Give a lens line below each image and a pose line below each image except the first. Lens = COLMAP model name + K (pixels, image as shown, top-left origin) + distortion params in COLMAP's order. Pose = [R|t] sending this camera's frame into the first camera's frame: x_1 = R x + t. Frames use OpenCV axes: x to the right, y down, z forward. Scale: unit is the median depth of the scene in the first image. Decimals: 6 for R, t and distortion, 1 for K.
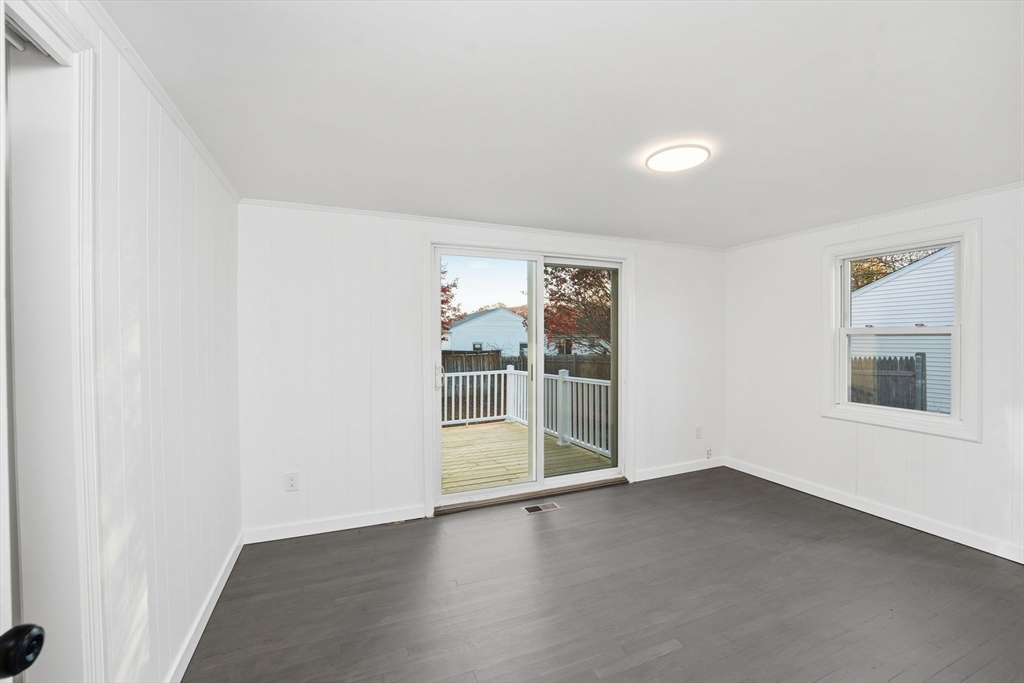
lens RADIAL K [[434.1, 0, 512.0], [0, 434.1, 341.5], [0, 0, 1]] dist [-0.002685, -0.000595]
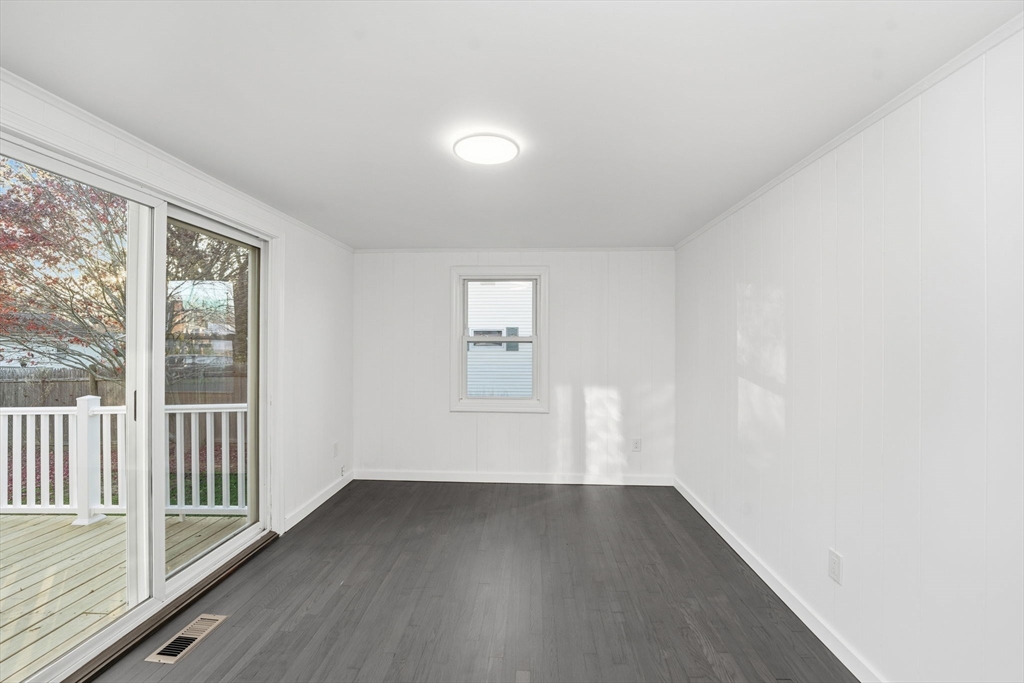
lens RADIAL K [[434.1, 0, 512.0], [0, 434.1, 341.5], [0, 0, 1]] dist [-0.002685, -0.000595]
pose [[0.427987, 0.006066, 0.903764, -0.236281], [0.002684, 0.999965, -0.007983, -0.004336], [-0.903781, 0.005843, 0.427956, 0.311568]]
